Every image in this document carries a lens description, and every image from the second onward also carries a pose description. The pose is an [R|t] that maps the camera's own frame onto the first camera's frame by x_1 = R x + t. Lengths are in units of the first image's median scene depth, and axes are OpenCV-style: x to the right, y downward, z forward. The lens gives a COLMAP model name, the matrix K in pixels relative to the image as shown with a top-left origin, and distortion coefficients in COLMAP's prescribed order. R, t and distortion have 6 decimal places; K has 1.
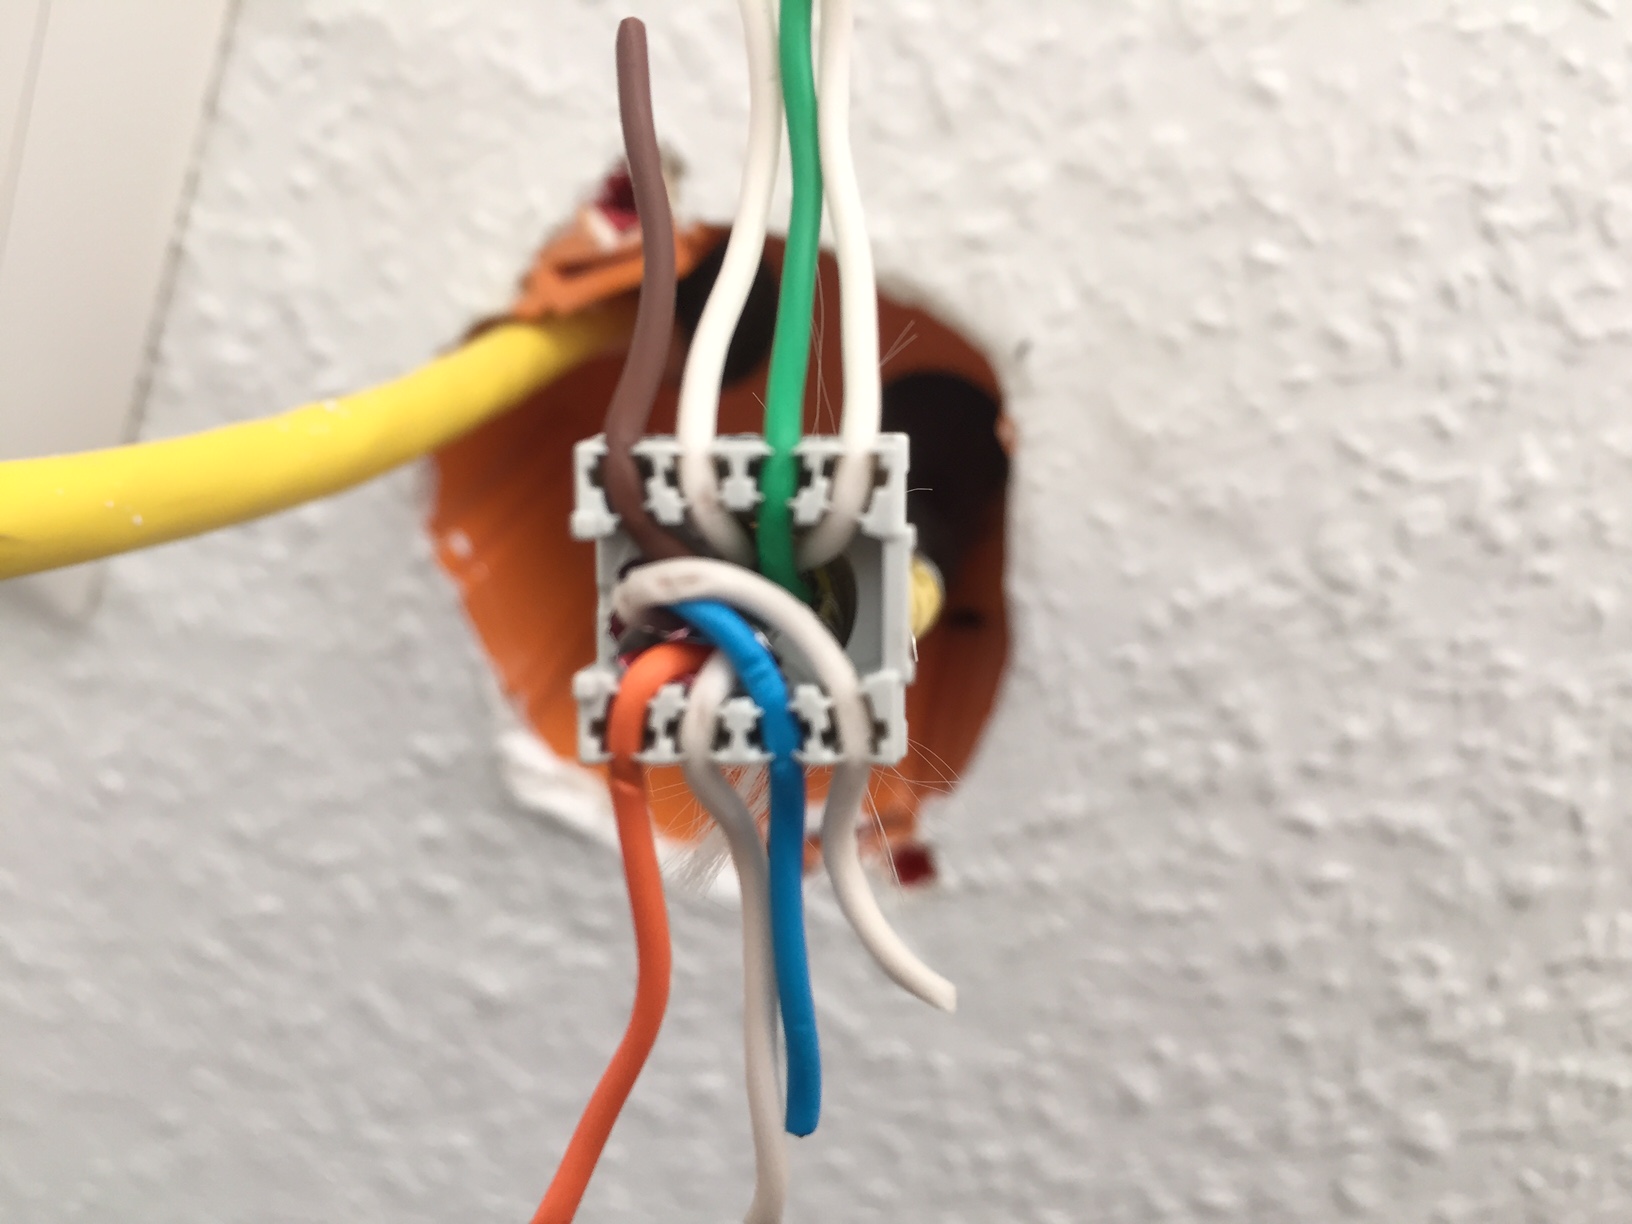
lens RADIAL K [[1460.9, 0, 816.0], [0, 1460.9, 607.8], [0, 0, 1]] dist [0.067411, -0.165004]
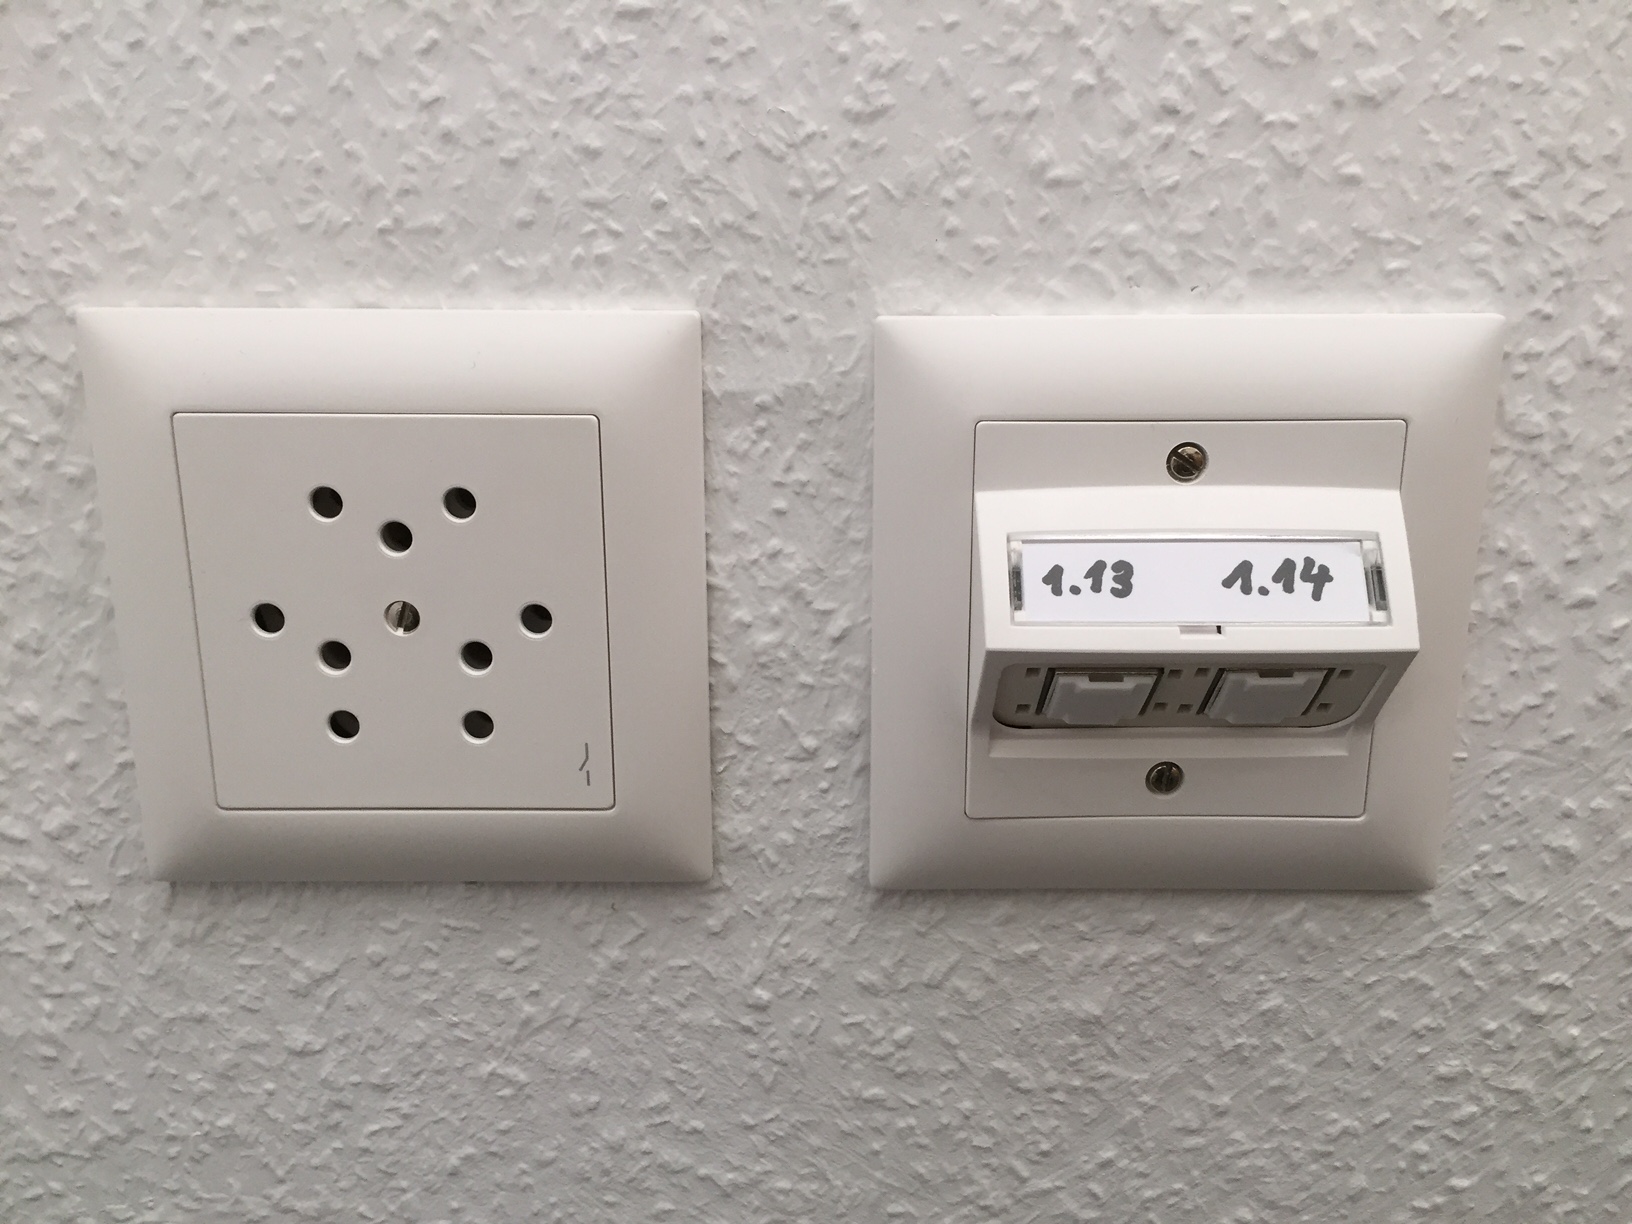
lens RADIAL K [[1377.6, 0, 835.4], [0, 1377.6, 612.5], [0, 0, 1]] dist [0.079424, -0.135967]
pose [[0.897974, -0.433792, 0.073943, -0.428118], [0.439948, 0.881402, -0.171980, 0.068402], [0.009430, 0.186965, 0.982321, -0.342956]]
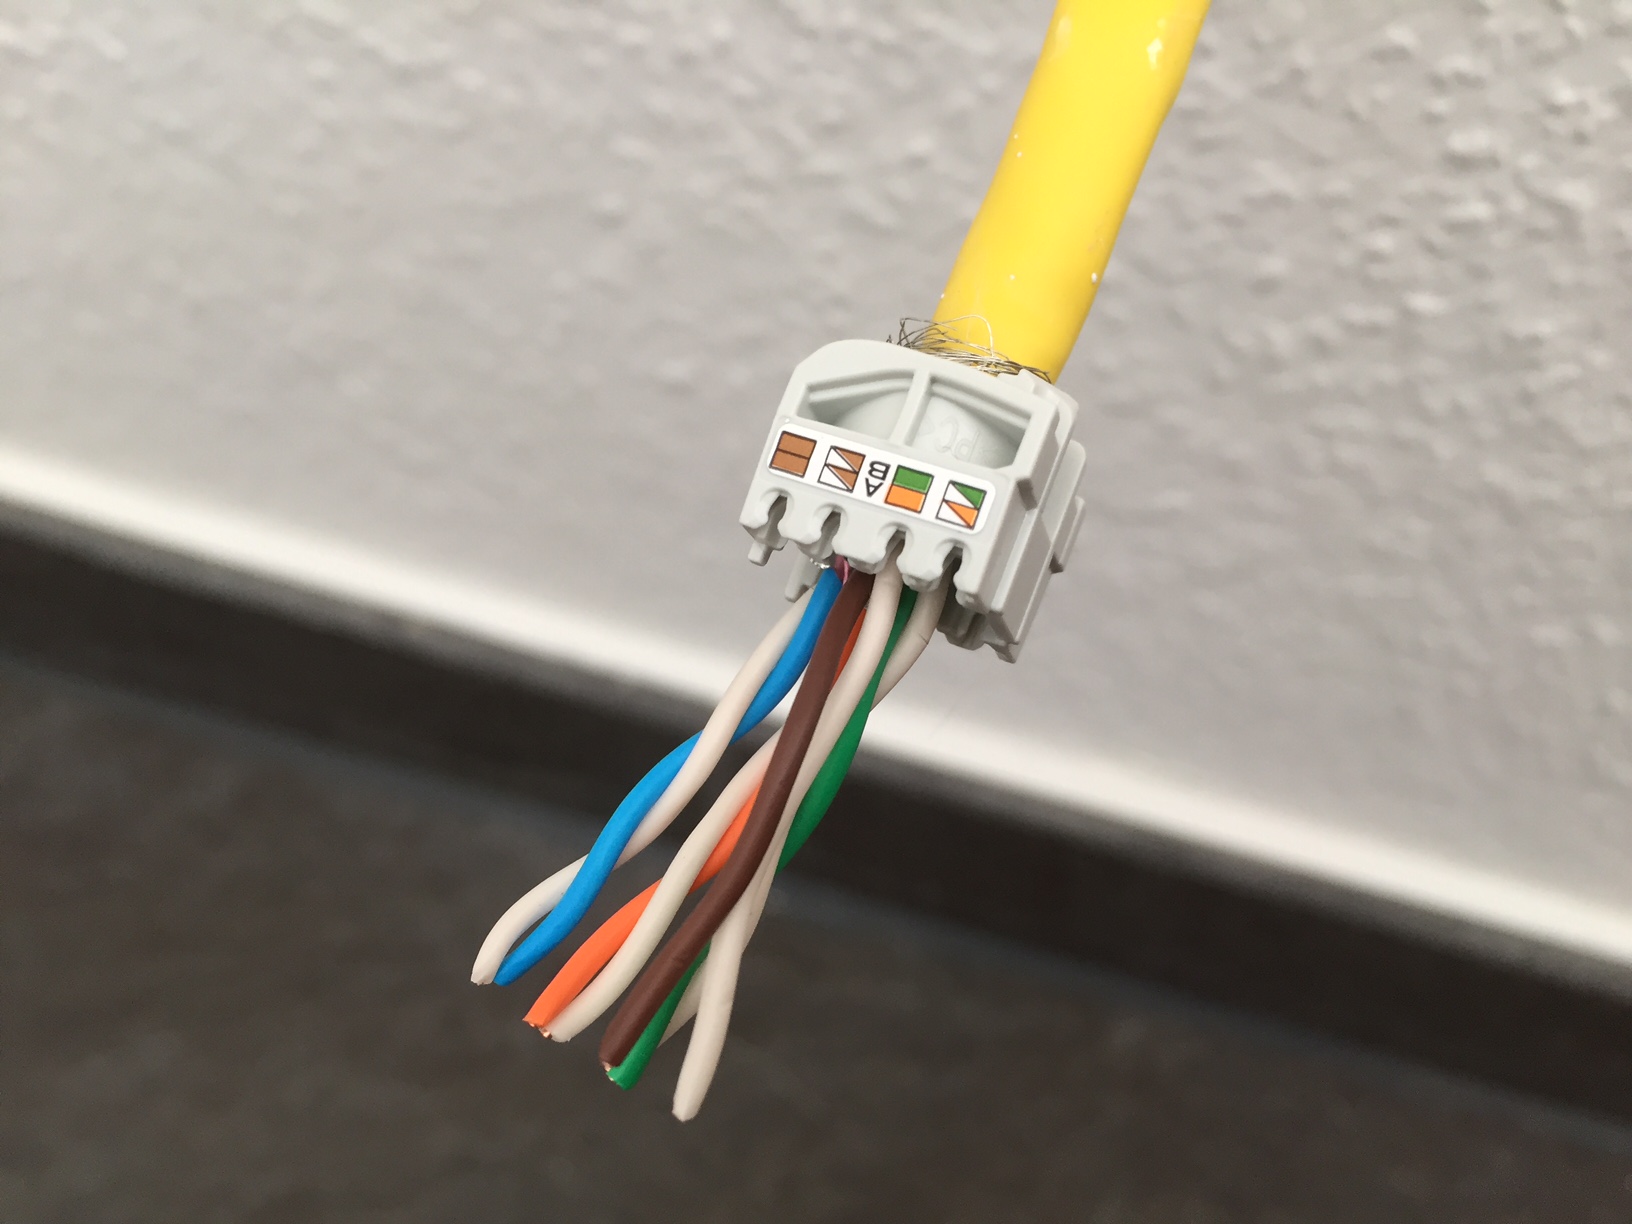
lens RADIAL K [[1486.3, 0, 807.4], [0, 1486.3, 609.5], [0, 0, 1]] dist [0.069580, -0.183852]
pose [[0.941227, -0.134091, -0.310017, -0.088276], [0.270453, 0.849028, 0.453880, 0.225861], [0.202352, -0.511049, 0.835393, 0.149684]]
